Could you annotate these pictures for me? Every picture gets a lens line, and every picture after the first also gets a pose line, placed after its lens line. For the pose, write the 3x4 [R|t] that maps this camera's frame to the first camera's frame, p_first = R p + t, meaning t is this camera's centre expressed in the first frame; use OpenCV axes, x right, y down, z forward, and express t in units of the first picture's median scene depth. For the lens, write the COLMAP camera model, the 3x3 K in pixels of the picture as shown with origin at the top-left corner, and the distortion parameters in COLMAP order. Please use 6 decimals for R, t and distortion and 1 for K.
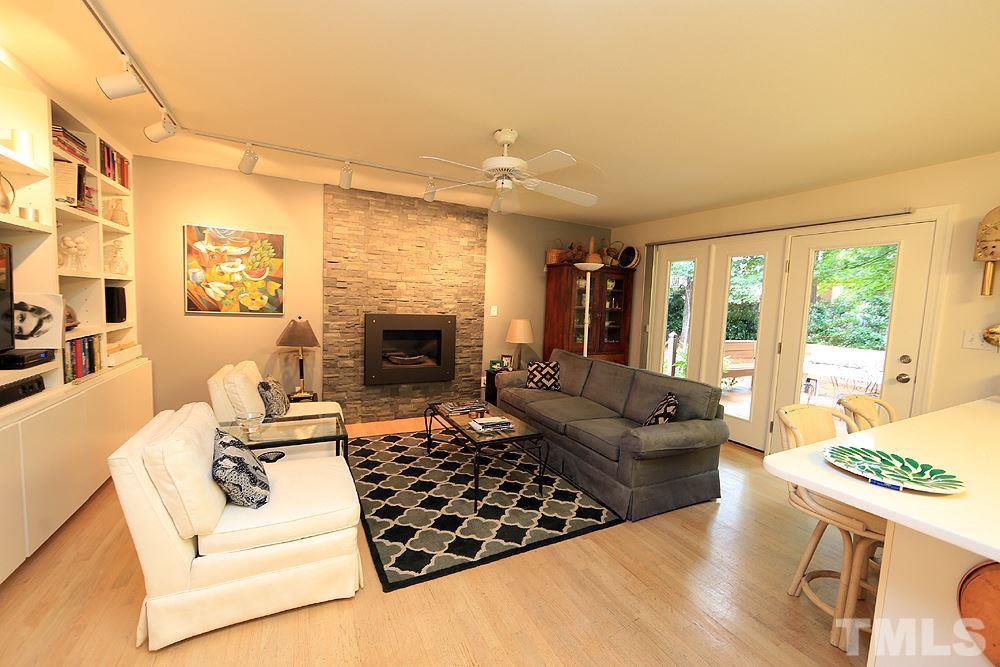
lens RADIAL K [[400.4, 0, 501.0], [0, 400.4, 332.9], [0, 0, 1]] dist [-0.001656, 0.000209]
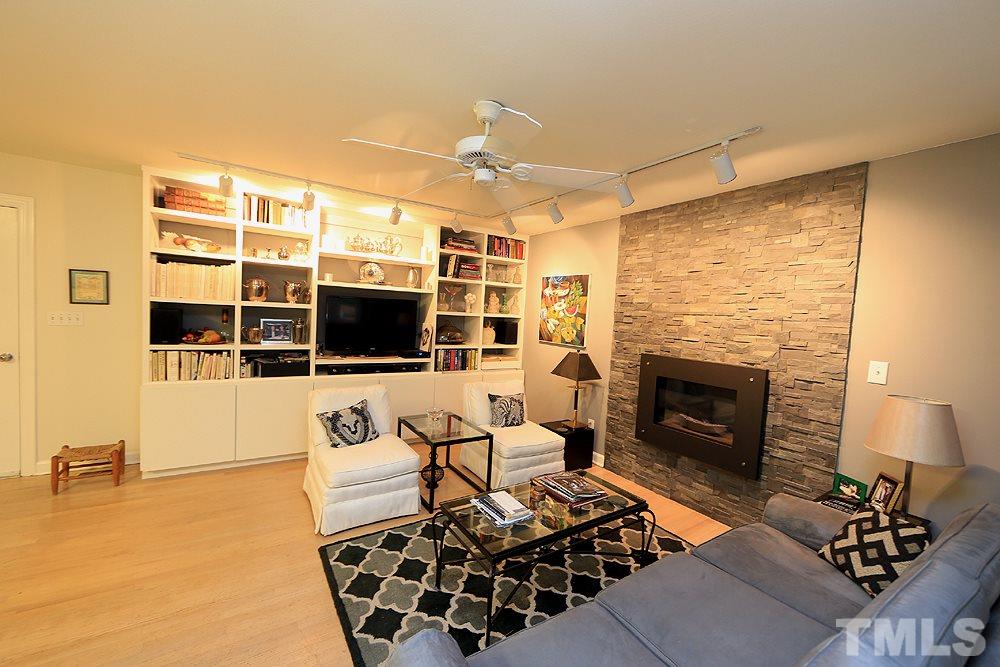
lens RADIAL K [[400.4, 0, 499.4], [0, 400.4, 335.6], [0, 0, 1]] dist [-0.001656, 0.000209]
pose [[0.099166, 0.020678, -0.994856, 0.497020], [-0.130158, 0.991464, 0.007633, -0.055692], [0.986522, 0.128732, 0.101011, 0.654162]]
